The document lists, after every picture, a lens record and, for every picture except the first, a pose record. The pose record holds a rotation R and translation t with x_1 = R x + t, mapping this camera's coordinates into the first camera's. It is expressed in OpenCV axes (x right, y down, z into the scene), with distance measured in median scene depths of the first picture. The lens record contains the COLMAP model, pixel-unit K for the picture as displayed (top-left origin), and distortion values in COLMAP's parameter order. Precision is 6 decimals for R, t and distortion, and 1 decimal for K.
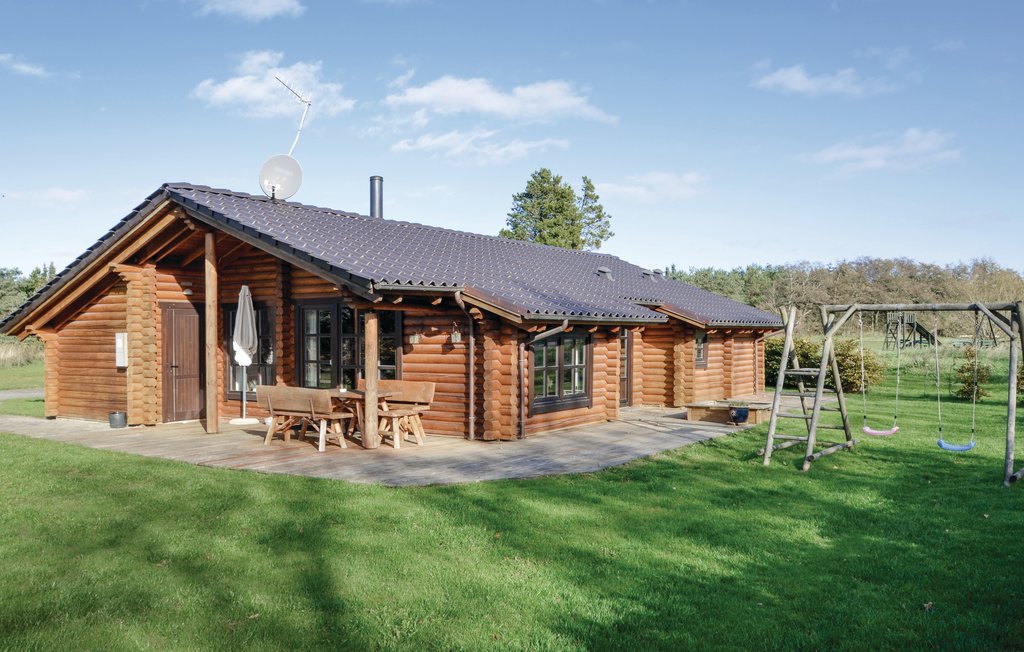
lens RADIAL K [[812.7, 0, 510.2], [0, 812.7, 351.4], [0, 0, 1]] dist [-0.053473, -0.000763]
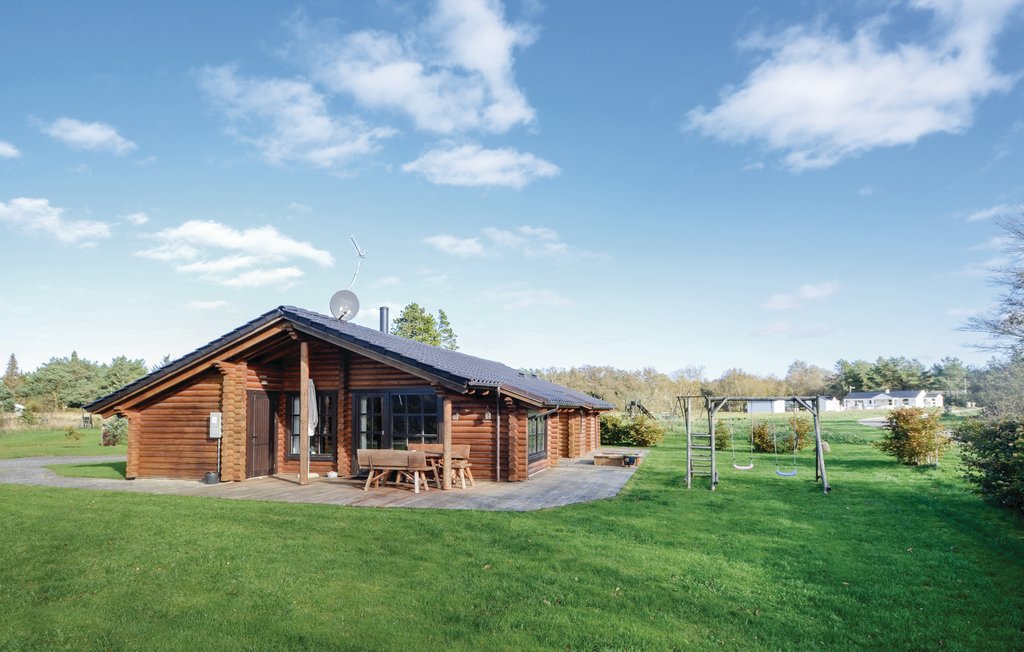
lens RADIAL K [[529.0, 0, 535.7], [0, 529.0, 390.9], [0, 0, 1]] dist [-0.023094, -0.000233]
pose [[0.951864, 0.011641, 0.306299, -0.238621], [0.006942, 0.998203, -0.059512, -0.002966], [-0.306441, 0.058774, 0.950073, 0.002206]]
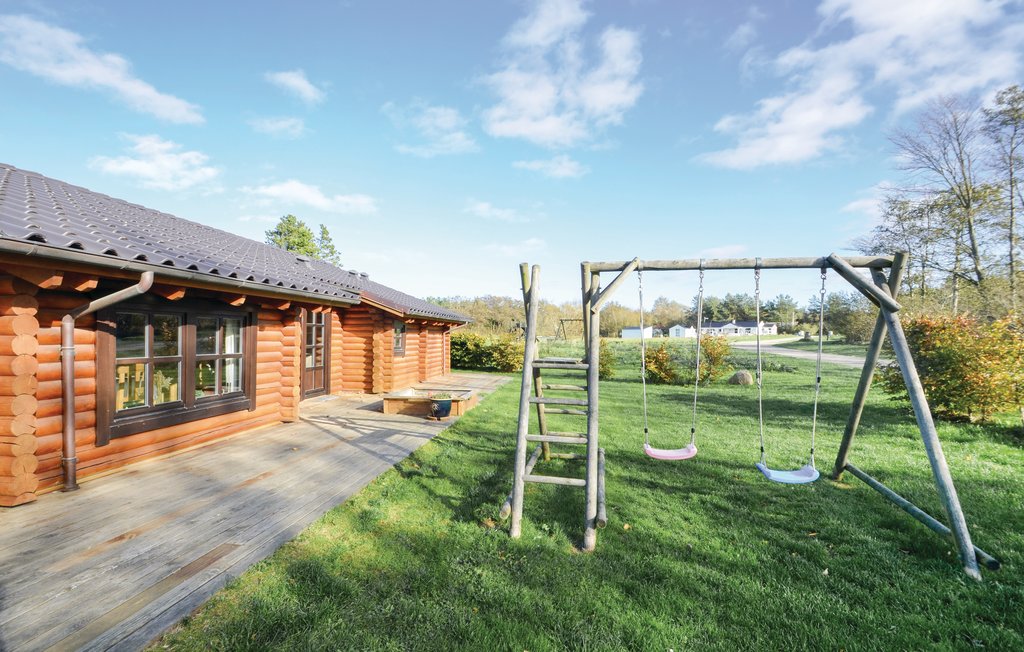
lens RADIAL K [[468.8, 0, 512.3], [0, 468.8, 347.5], [0, 0, 1]] dist [0.000511, 0.000032]
pose [[0.894128, -0.000683, 0.447812, 0.117032], [-0.002154, 0.999981, 0.005826, 0.007650], [-0.447807, -0.006174, 0.894109, 0.486076]]
